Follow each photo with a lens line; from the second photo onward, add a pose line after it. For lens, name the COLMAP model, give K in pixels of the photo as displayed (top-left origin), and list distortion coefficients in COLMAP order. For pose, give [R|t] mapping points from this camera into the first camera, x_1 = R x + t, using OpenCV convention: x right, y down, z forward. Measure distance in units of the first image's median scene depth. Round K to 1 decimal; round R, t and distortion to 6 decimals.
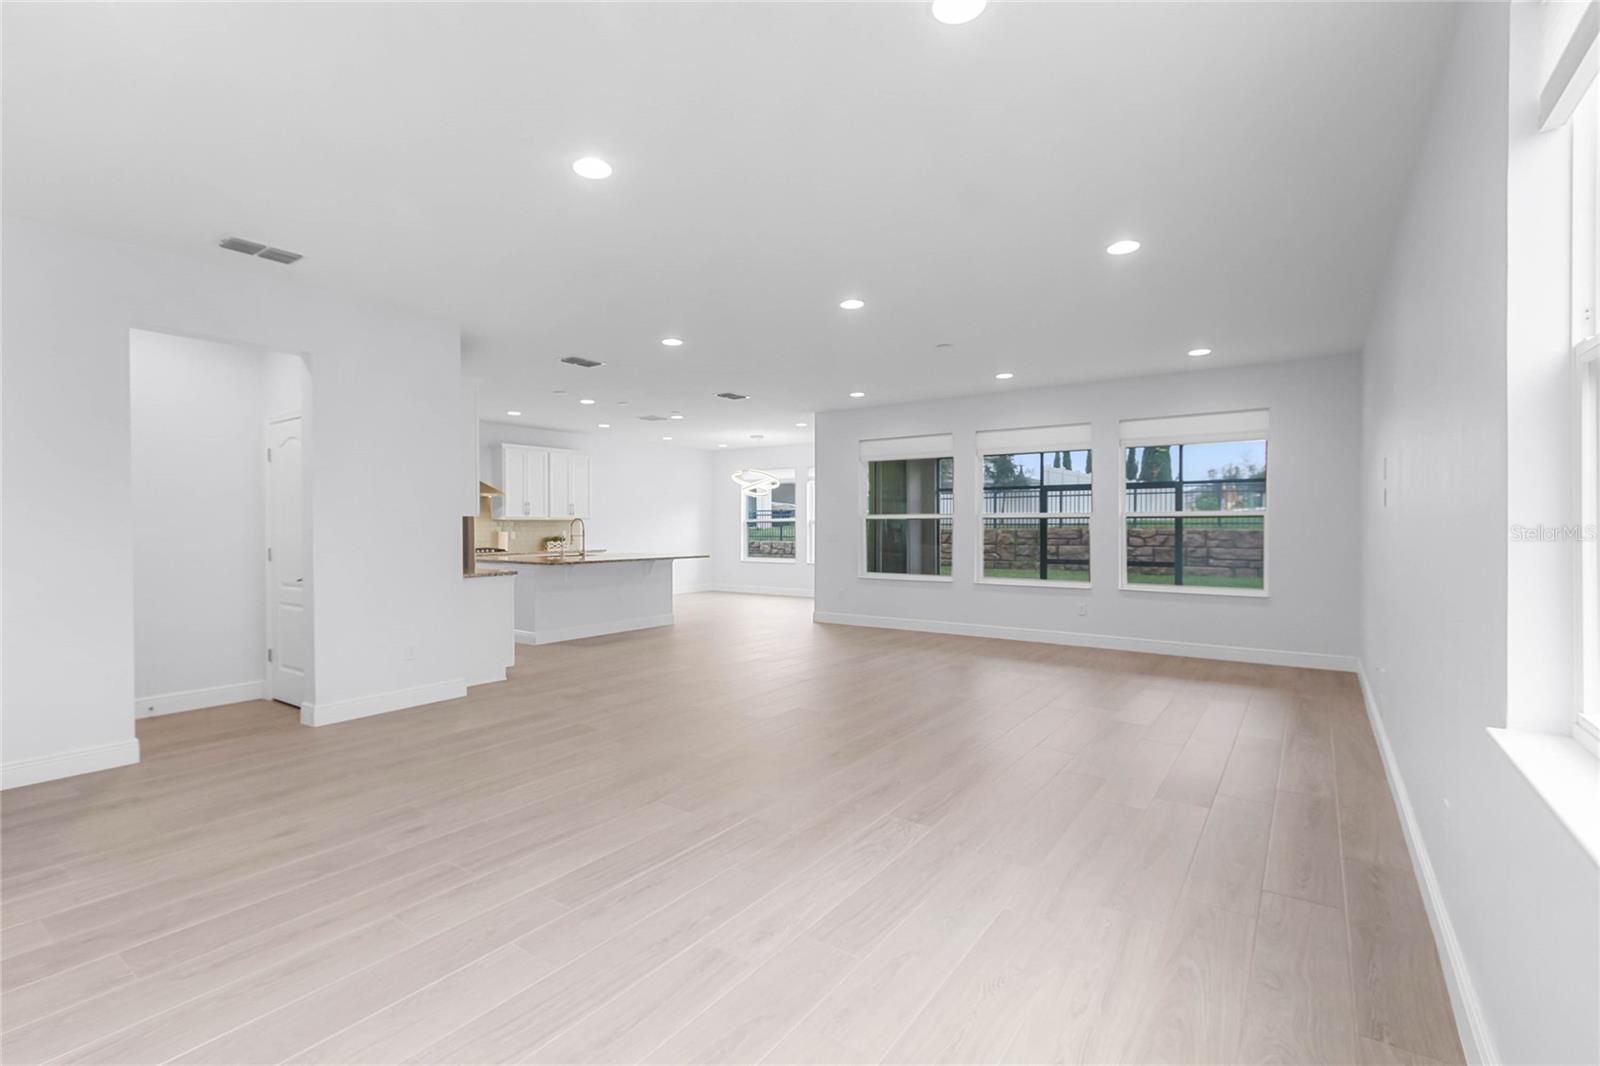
lens RADIAL K [[732.7, 0, 791.9], [0, 732.7, 522.6], [0, 0, 1]] dist [-0.000931, 0.000411]
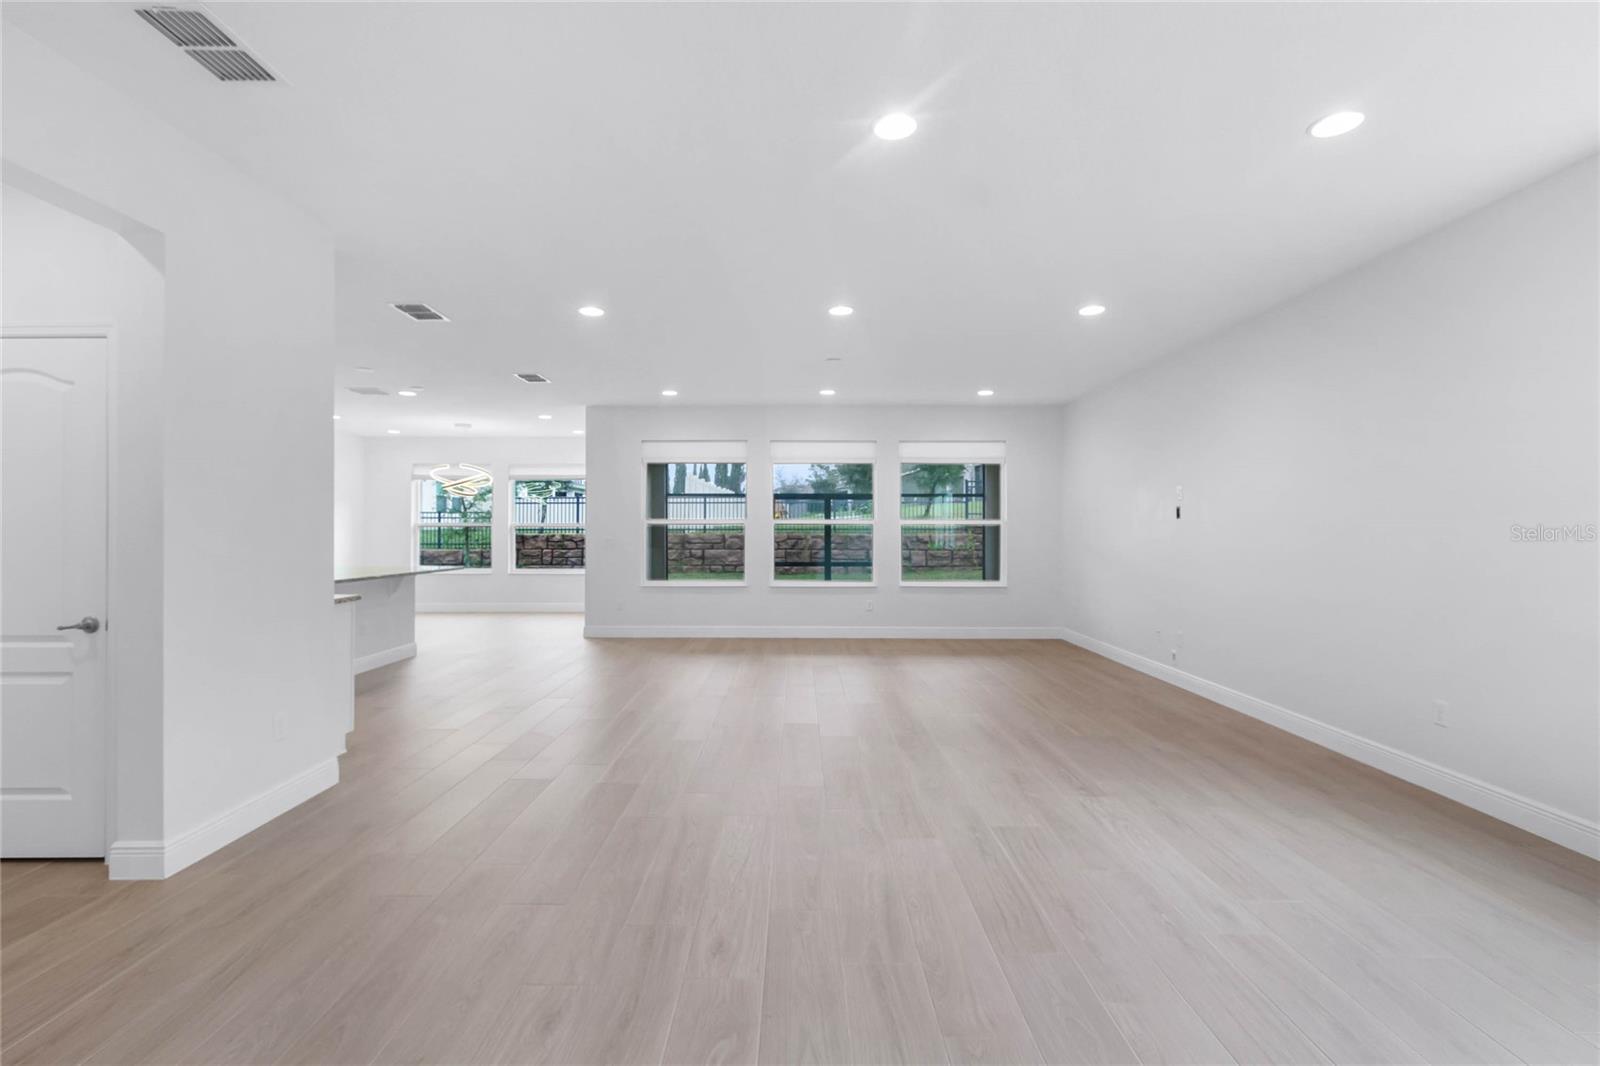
lens RADIAL K [[732.7, 0, 791.9], [0, 732.7, 522.6], [0, 0, 1]] dist [-0.000931, 0.000411]
pose [[0.816760, 0.007707, 0.576926, -0.280974], [-0.003661, 0.999960, -0.008174, 0.000501], [-0.576966, 0.004564, 0.816756, 0.115236]]
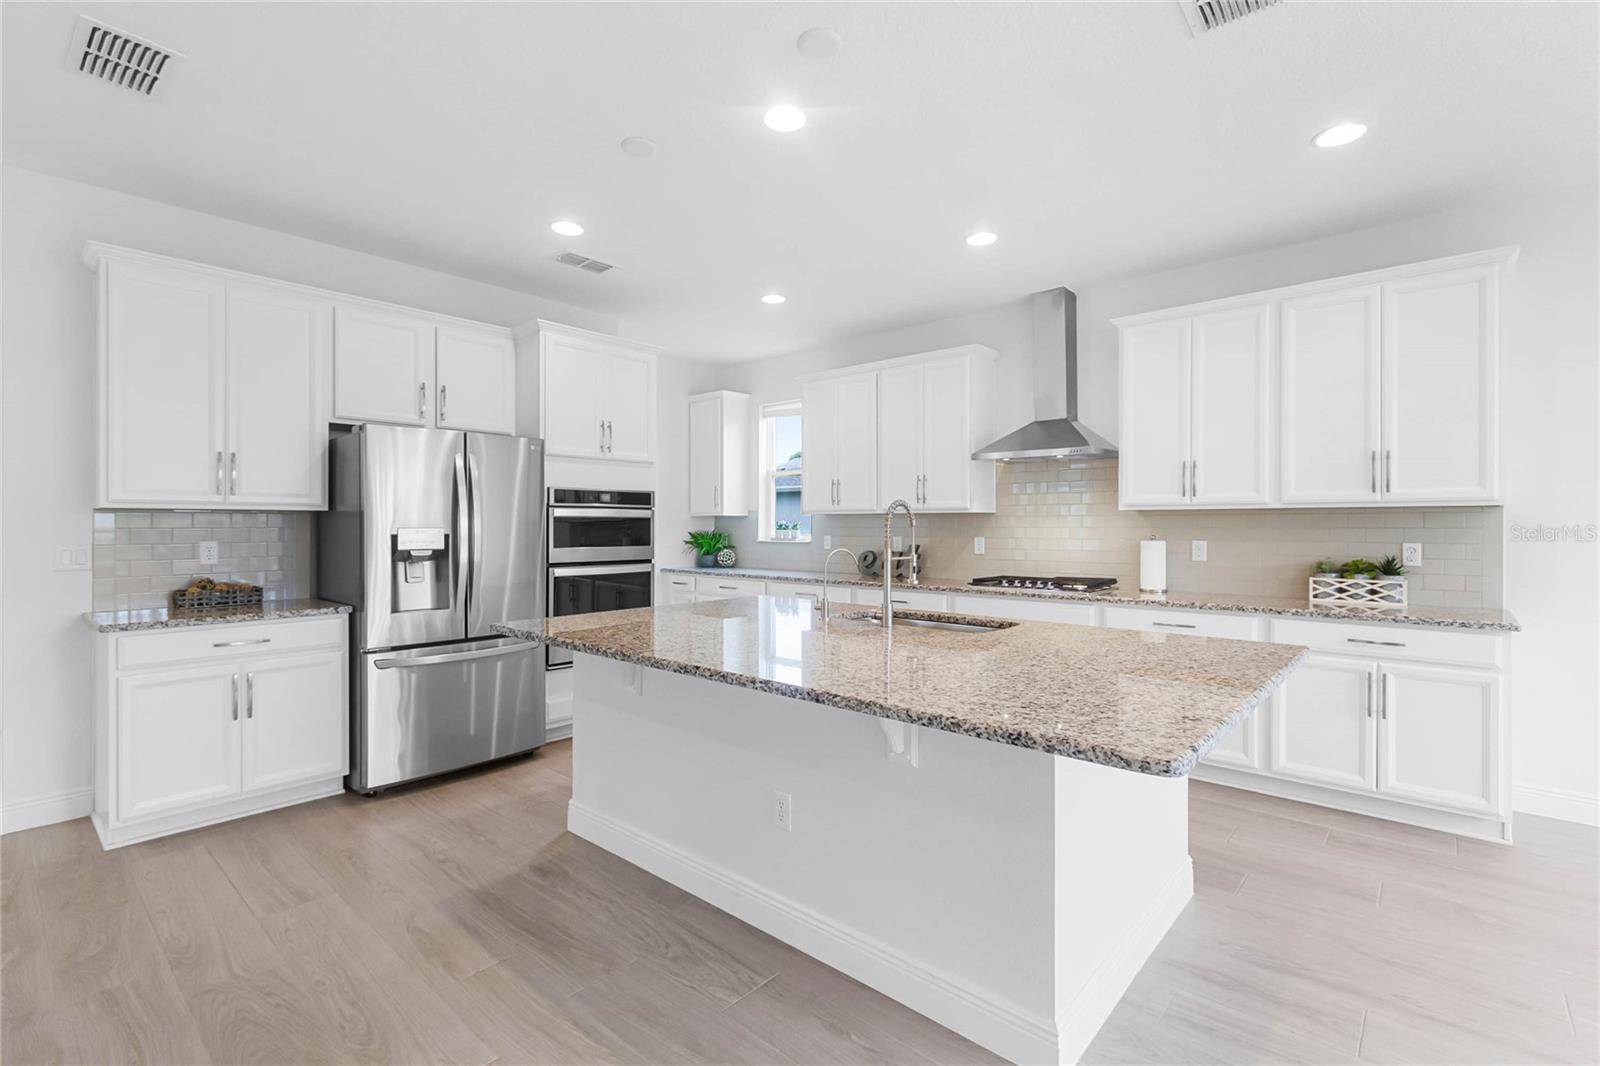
lens RADIAL K [[738.3, 0, 797.6], [0, 738.3, 522.5], [0, 0, 1]] dist [0.014274, 0.000310]
pose [[-0.109977, 0.000515, -0.993934, 0.026510], [0.005049, 0.999987, -0.000040, 0.001828], [0.993921, -0.005023, -0.109979, 0.938945]]
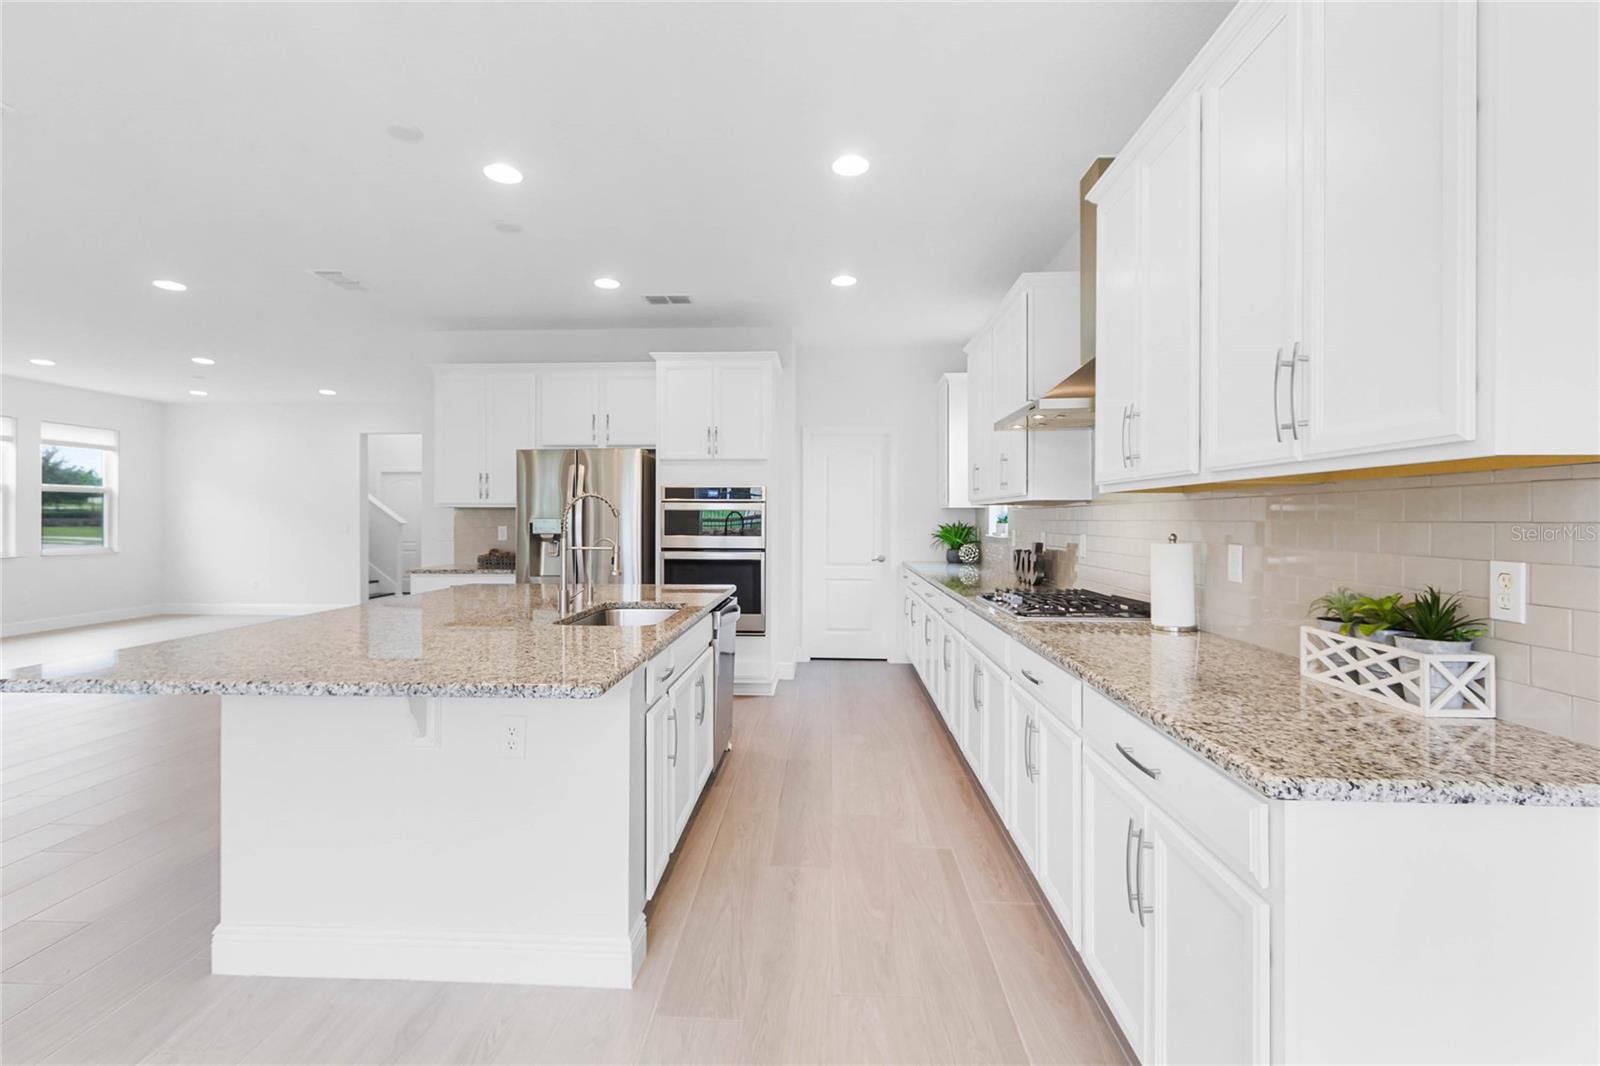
lens RADIAL K [[732.7, 0, 791.9], [0, 732.7, 522.6], [0, 0, 1]] dist [-0.000931, 0.000411]
pose [[-0.848109, 0.004282, -0.529804, -0.185118], [0.003139, 0.999990, 0.003058, 0.005272], [0.529812, 0.000930, -0.848115, 1.247408]]
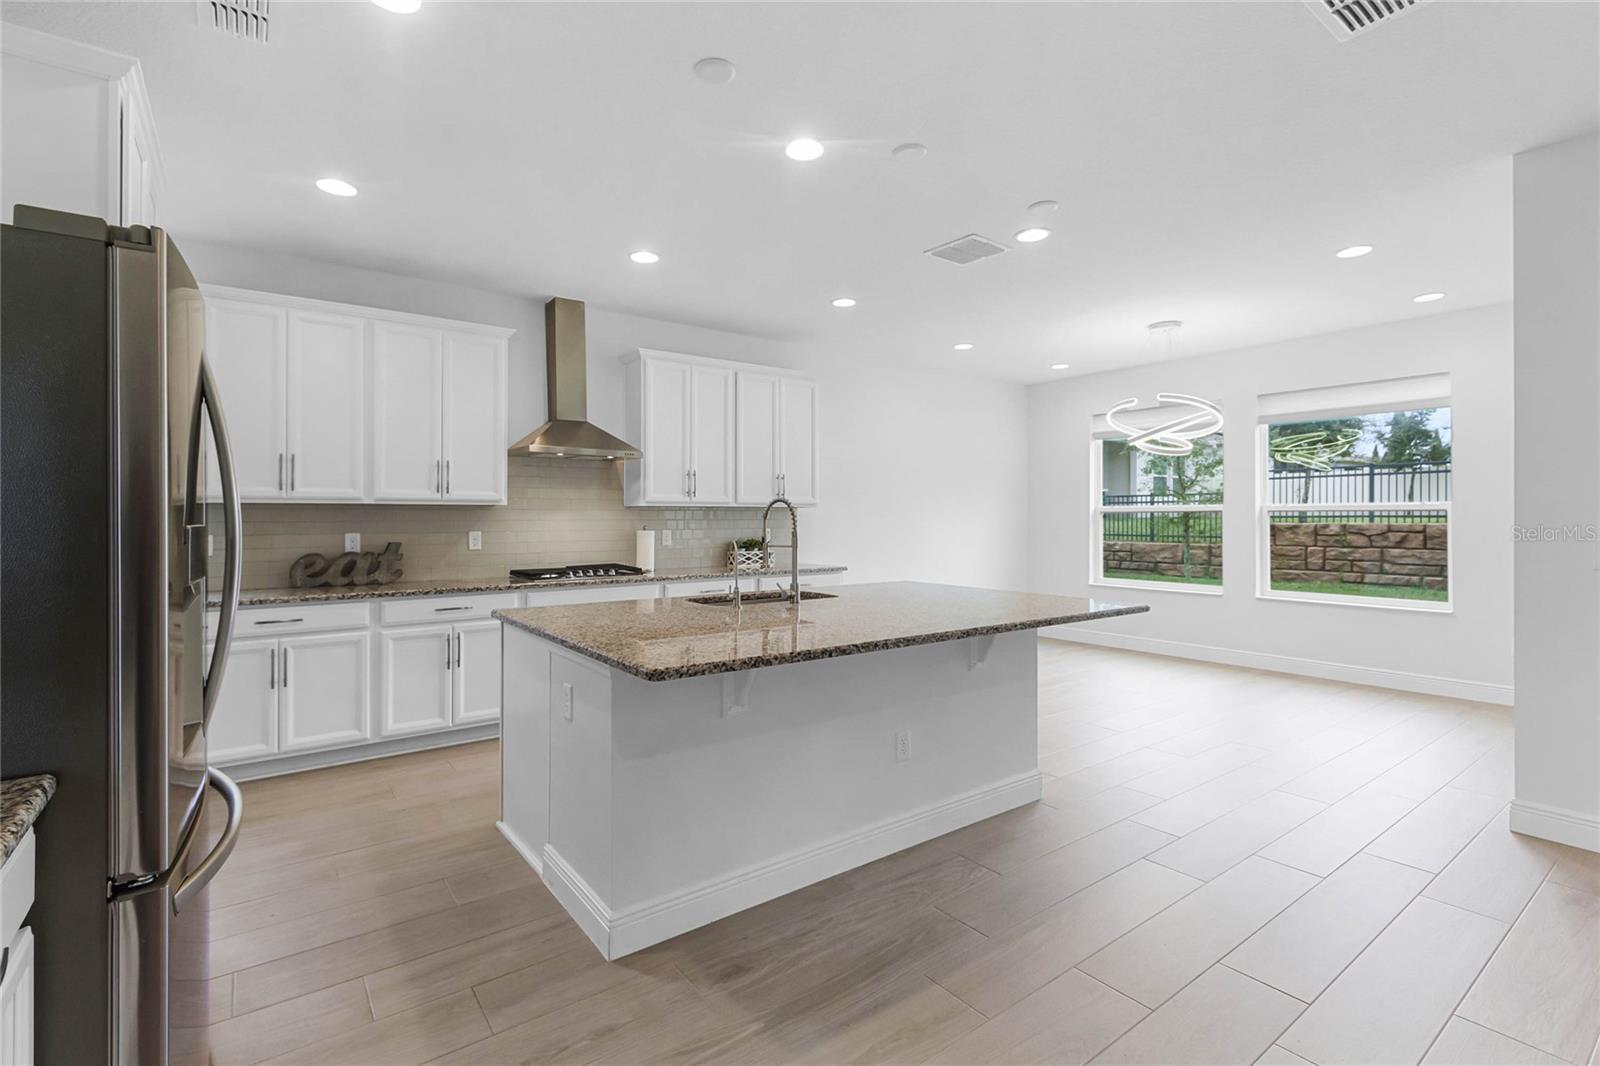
lens RADIAL K [[732.7, 0, 791.9], [0, 732.7, 522.6], [0, 0, 1]] dist [-0.000931, 0.000411]
pose [[0.952994, 0.002141, -0.302980, -0.164871], [0.000957, 0.999949, 0.010078, 0.002198], [0.302986, -0.009894, 0.952944, 0.613588]]
